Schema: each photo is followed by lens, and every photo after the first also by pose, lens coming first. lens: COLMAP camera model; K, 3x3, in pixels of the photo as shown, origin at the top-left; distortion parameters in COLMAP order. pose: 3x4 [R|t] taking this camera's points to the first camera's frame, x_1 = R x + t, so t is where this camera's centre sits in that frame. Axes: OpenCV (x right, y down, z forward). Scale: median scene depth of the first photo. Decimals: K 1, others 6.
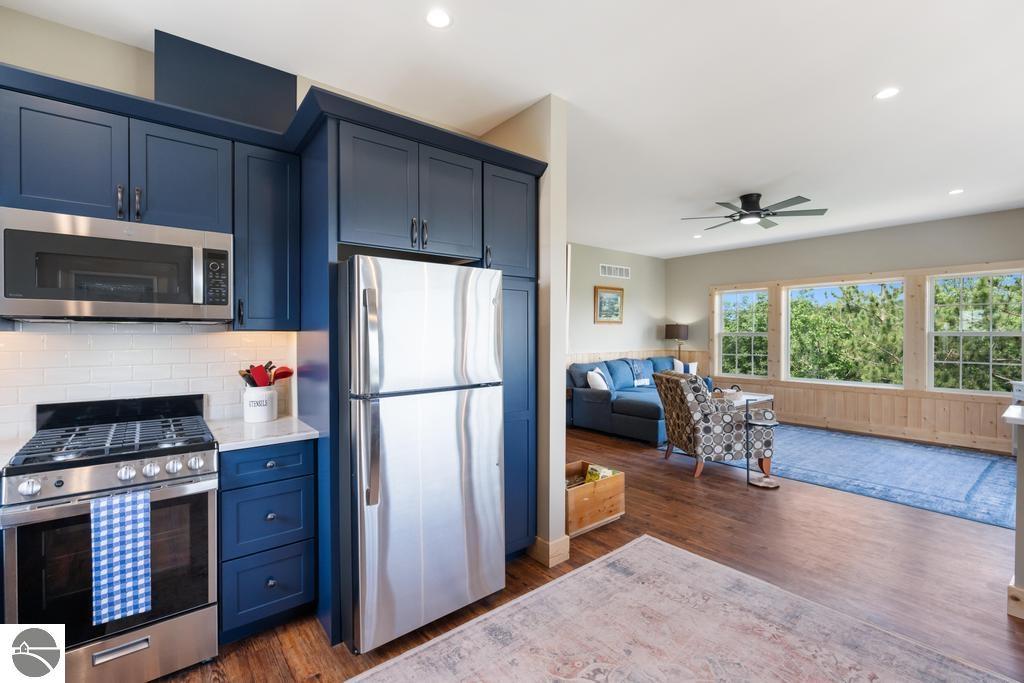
lens RADIAL K [[450.4, 0, 511.2], [0, 450.4, 339.4], [0, 0, 1]] dist [-0.003081, 0.000530]
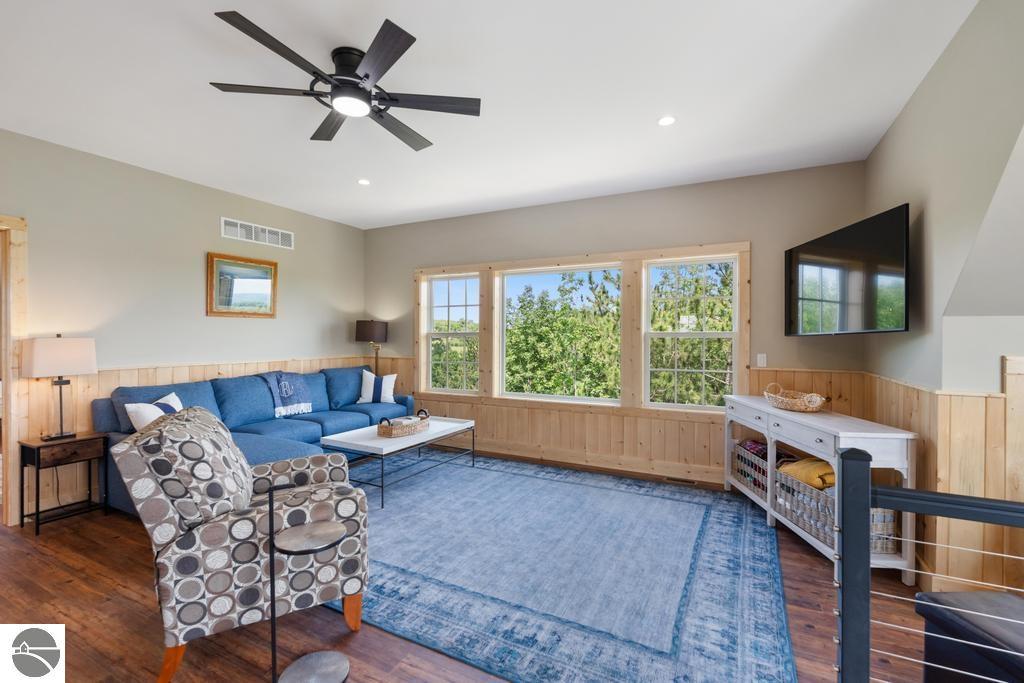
lens RADIAL K [[450.4, 0, 511.5], [0, 450.4, 340.6], [0, 0, 1]] dist [-0.003081, 0.000530]
pose [[0.912918, -0.000277, 0.408142, 0.339129], [0.001456, 0.999996, -0.002579, 0.000167], [-0.408140, 0.002949, 0.912915, 0.323412]]
